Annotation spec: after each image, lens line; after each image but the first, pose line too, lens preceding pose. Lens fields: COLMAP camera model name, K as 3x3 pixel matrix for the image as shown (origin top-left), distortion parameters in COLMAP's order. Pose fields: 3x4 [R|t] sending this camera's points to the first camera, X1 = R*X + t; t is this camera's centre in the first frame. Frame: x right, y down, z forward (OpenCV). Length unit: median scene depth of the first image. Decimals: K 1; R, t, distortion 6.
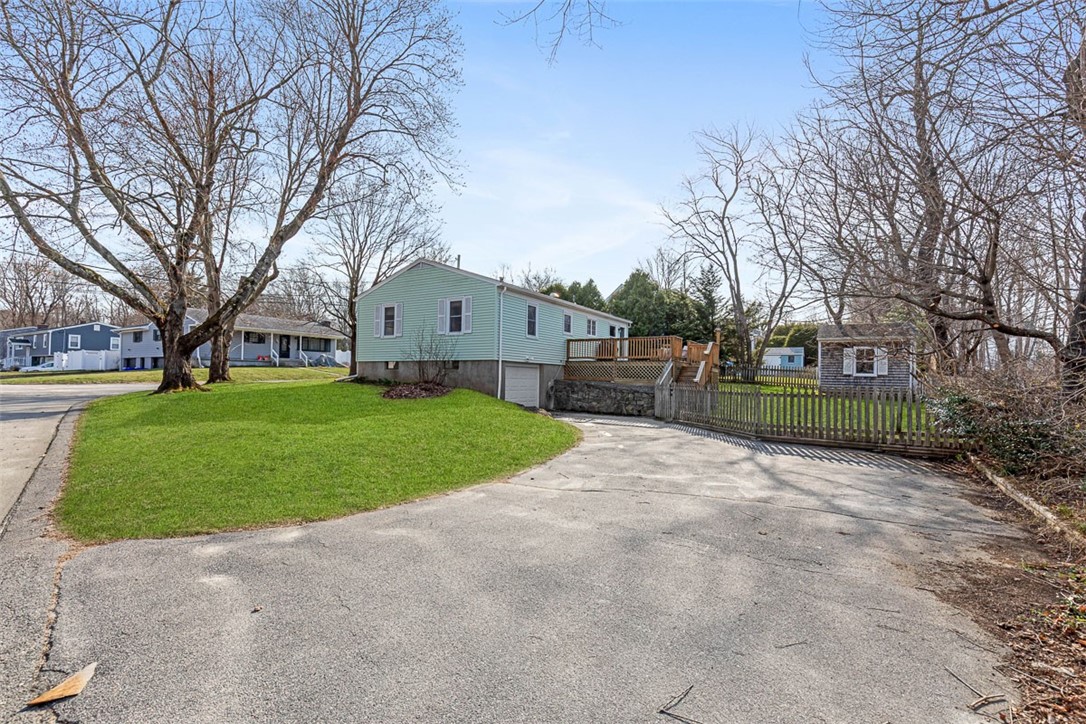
lens RADIAL K [[491.5, 0, 540.9], [0, 491.5, 364.3], [0, 0, 1]] dist [0.001092, 0.000015]
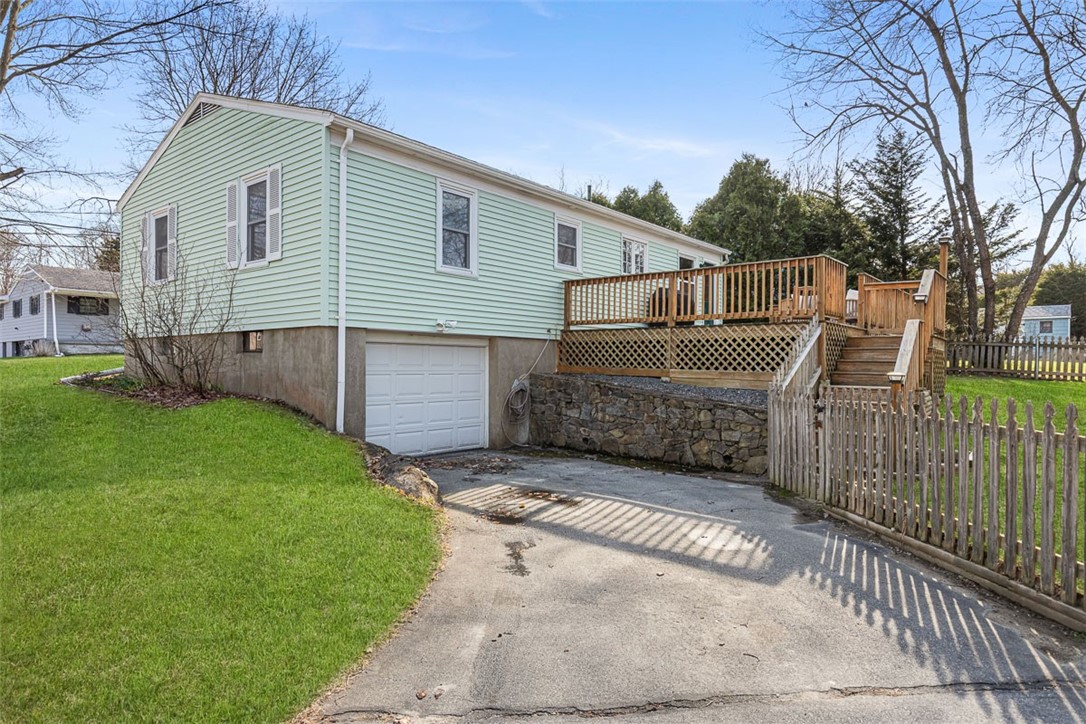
lens RADIAL K [[639.8, 0, 544.9], [0, 639.8, 362.2], [0, 0, 1]] dist [-0.007306, -0.000920]
pose [[0.990241, -0.011458, -0.138896, 0.112474], [0.014800, 0.999625, 0.023049, 0.008025], [0.138580, -0.024880, 0.990039, 0.431903]]
